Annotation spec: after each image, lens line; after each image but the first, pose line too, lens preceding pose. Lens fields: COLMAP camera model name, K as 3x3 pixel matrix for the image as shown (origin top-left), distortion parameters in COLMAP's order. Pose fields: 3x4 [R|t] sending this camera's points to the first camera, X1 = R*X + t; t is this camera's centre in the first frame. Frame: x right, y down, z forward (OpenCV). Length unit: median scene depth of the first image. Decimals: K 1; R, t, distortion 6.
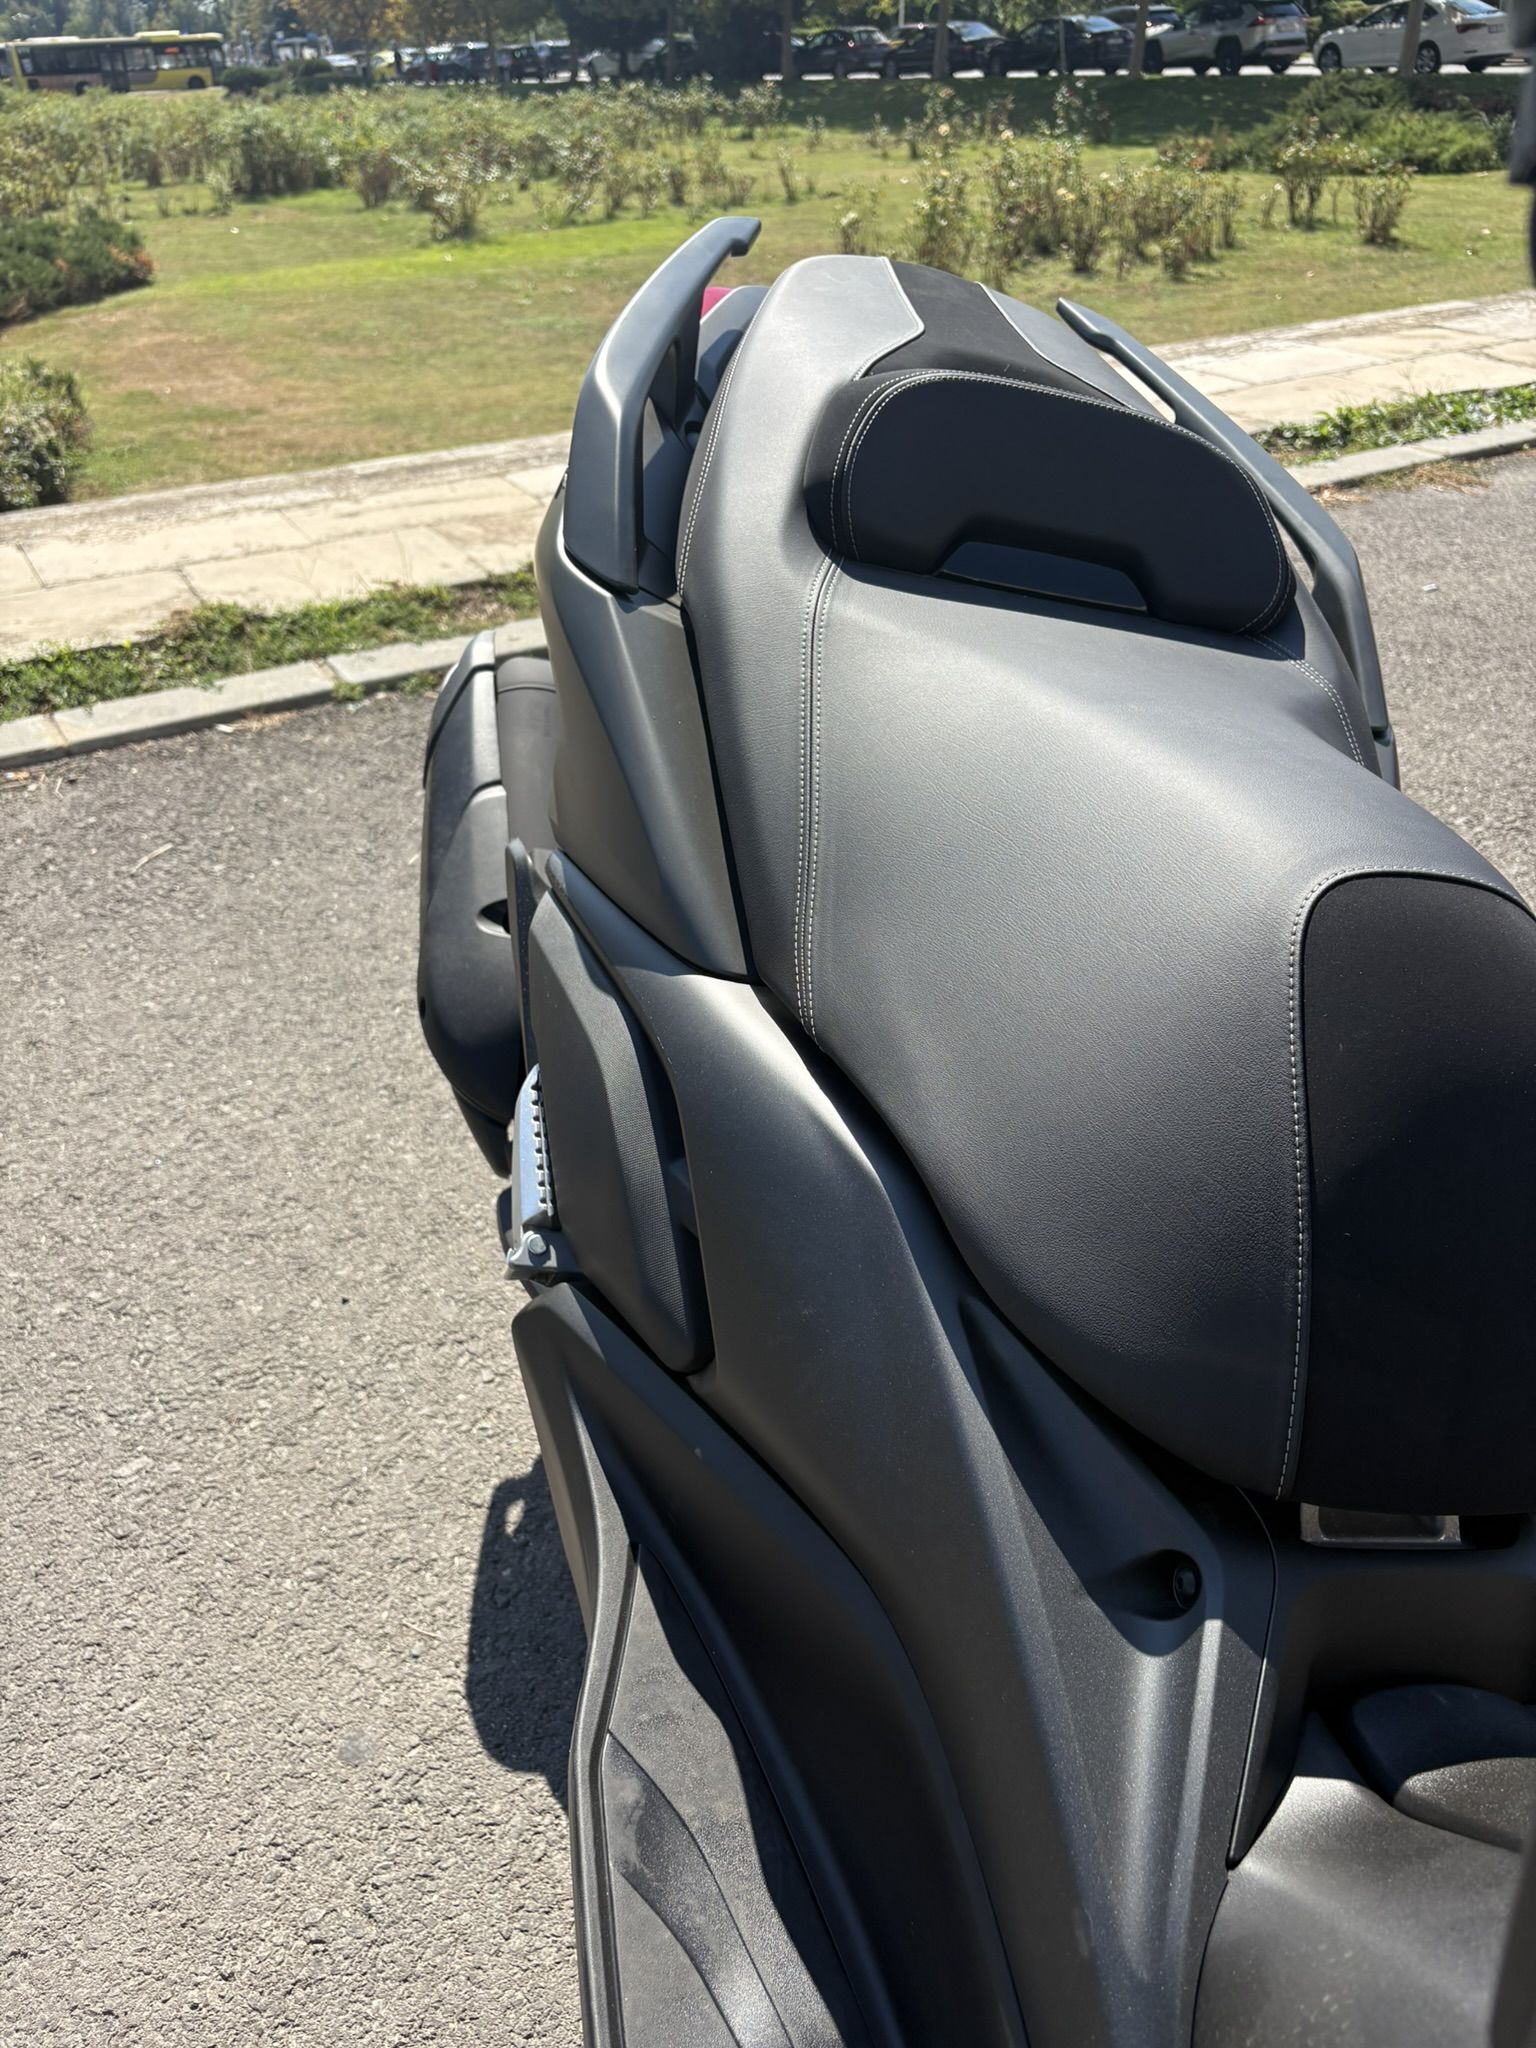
lens RADIAL K [[1590.3, 0, 775.7], [0, 1590.3, 1036.6], [0, 0, 1]] dist [0.035138, -0.047157]
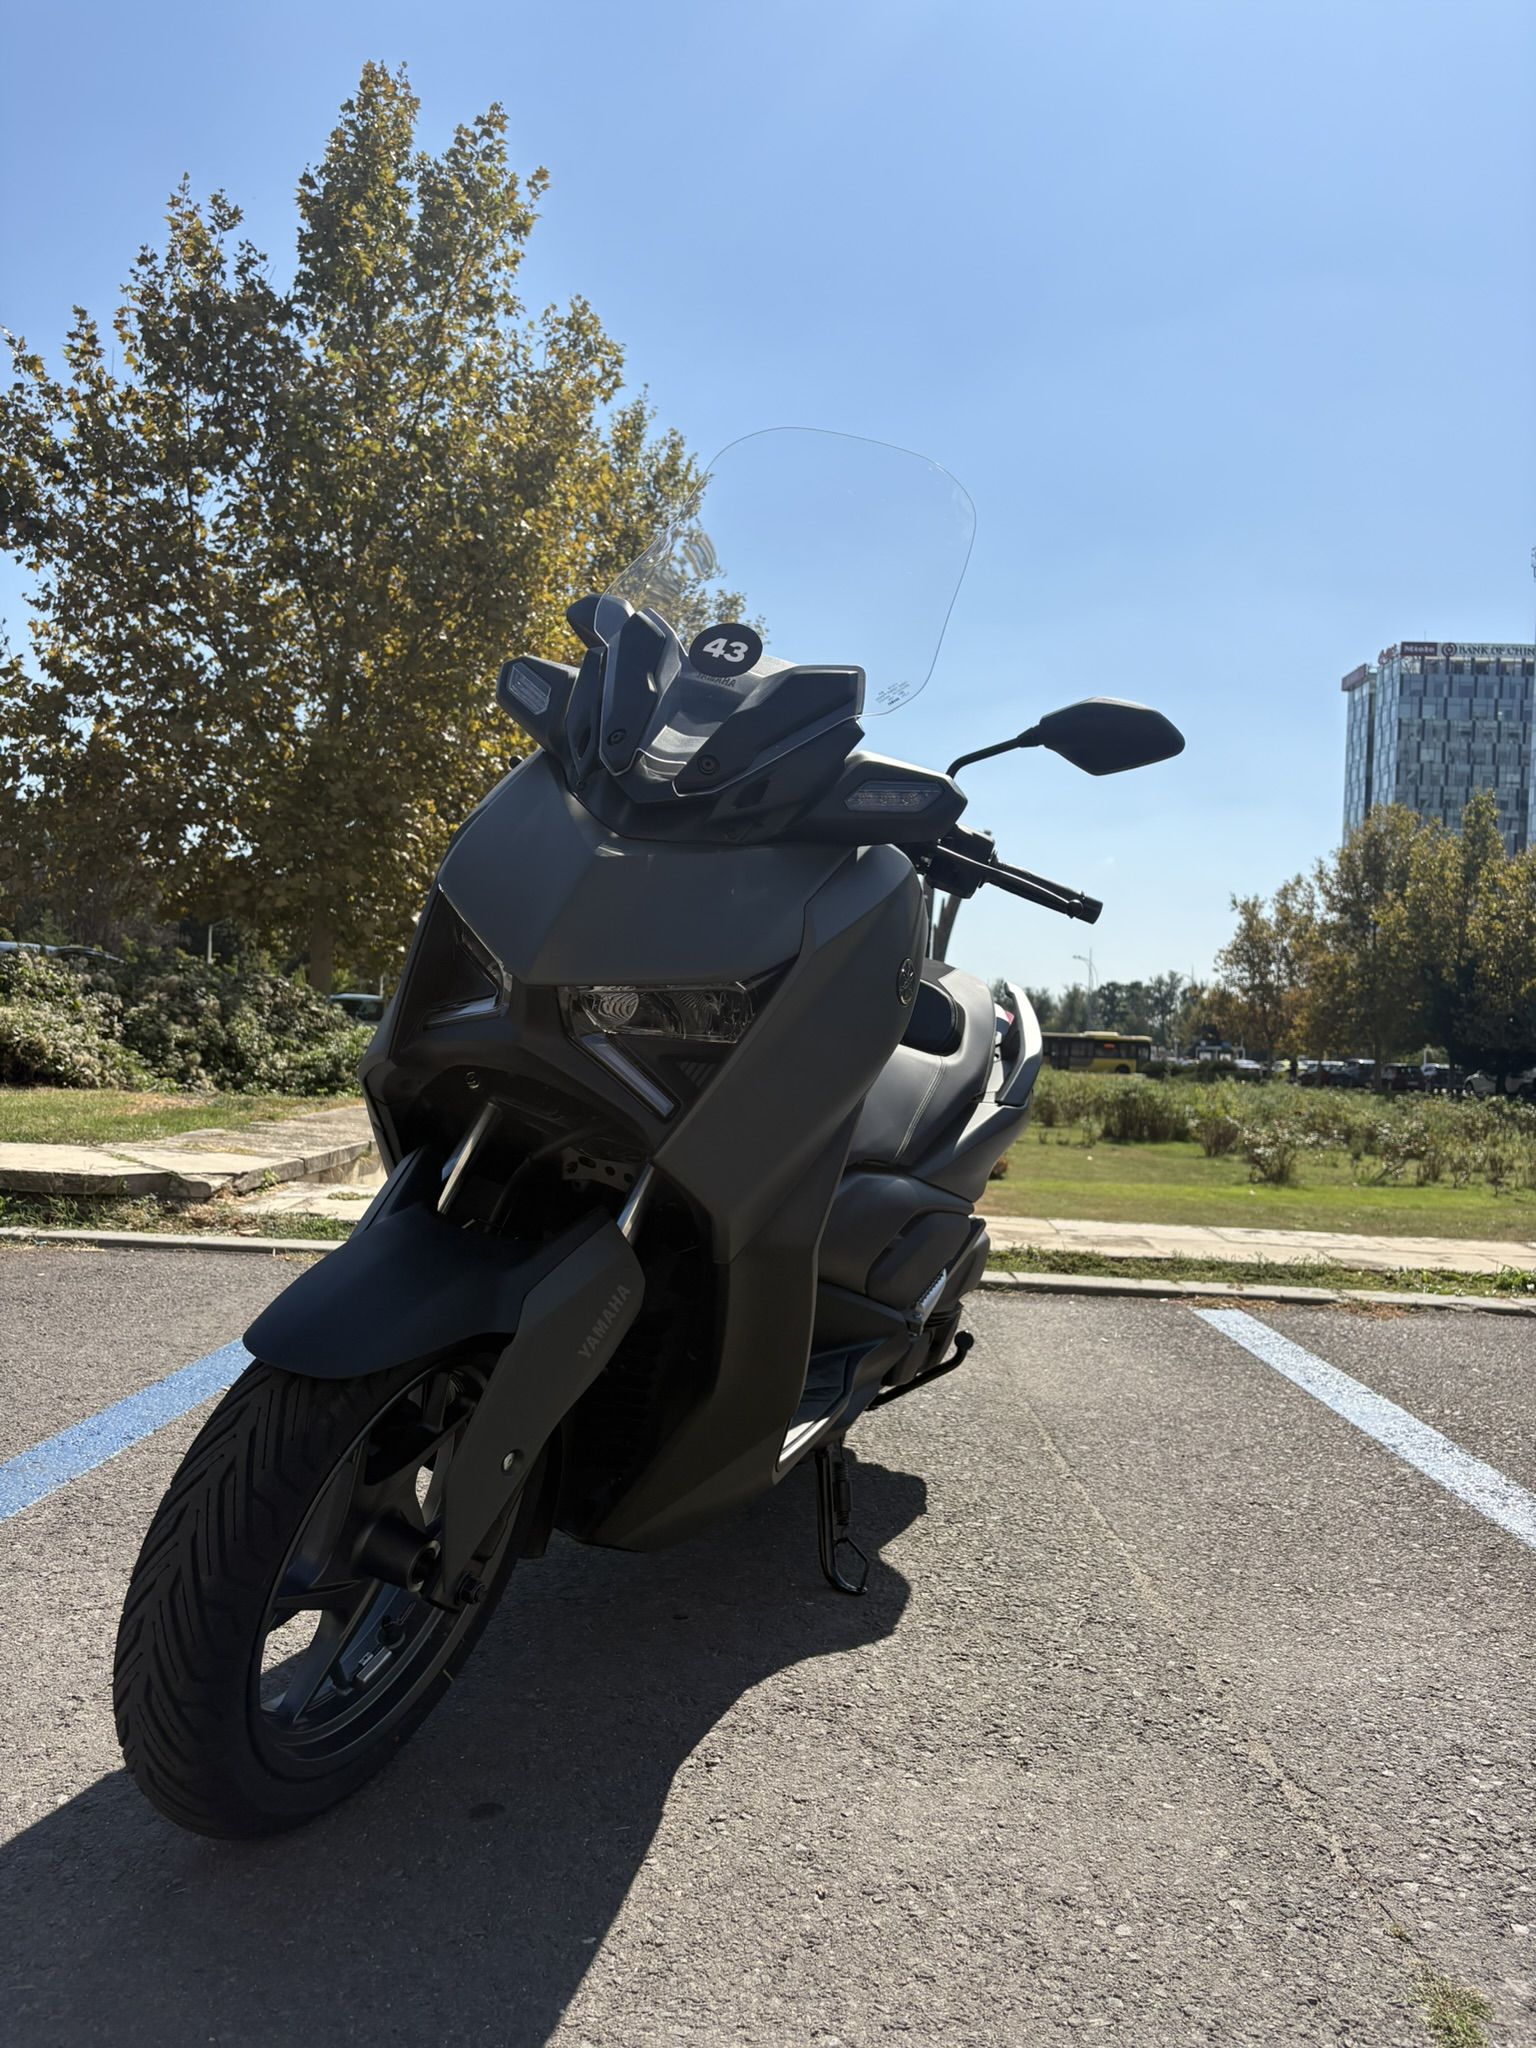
lens RADIAL K [[1613.7, 0, 771.5], [0, 1613.7, 1001.5], [0, 0, 1]] dist [0.012440, -0.008985]
pose [[0.858148, 0.060556, -0.509819, 0.099960], [-0.334310, 0.819549, -0.465378, 0.072382], [0.389640, 0.569801, 0.723538, -0.074936]]
